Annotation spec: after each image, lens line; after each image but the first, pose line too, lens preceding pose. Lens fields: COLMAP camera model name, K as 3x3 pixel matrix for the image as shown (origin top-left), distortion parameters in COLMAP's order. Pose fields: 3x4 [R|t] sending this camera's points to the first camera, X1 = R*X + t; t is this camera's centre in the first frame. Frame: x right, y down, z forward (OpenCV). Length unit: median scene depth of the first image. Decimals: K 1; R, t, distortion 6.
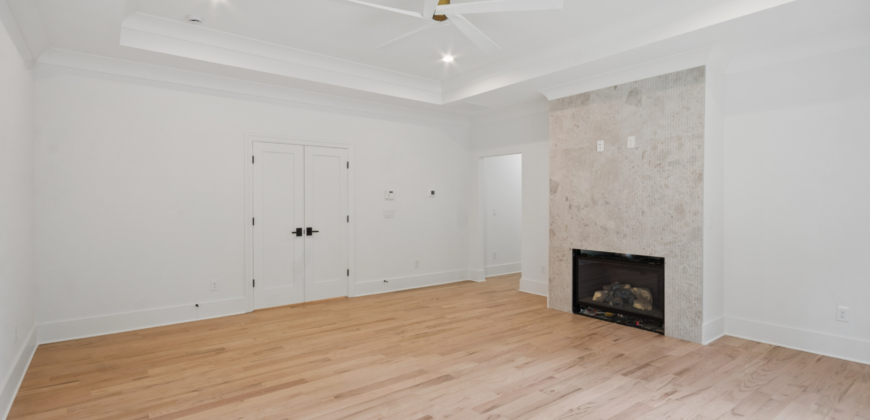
lens RADIAL K [[430.0, 0, 441.2], [0, 430.0, 206.5], [0, 0, 1]] dist [0.000836, 0.000163]
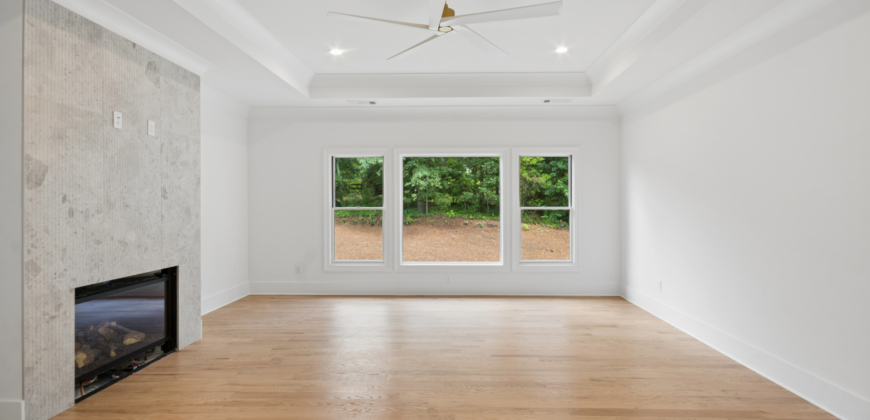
lens RADIAL K [[430.0, 0, 441.2], [0, 430.0, 206.5], [0, 0, 1]] dist [0.000836, 0.000163]
pose [[-0.767062, -0.002257, 0.641570, -0.462055], [0.005146, 0.999940, 0.009671, -0.011582], [-0.641553, 0.010719, -0.767004, 1.251287]]
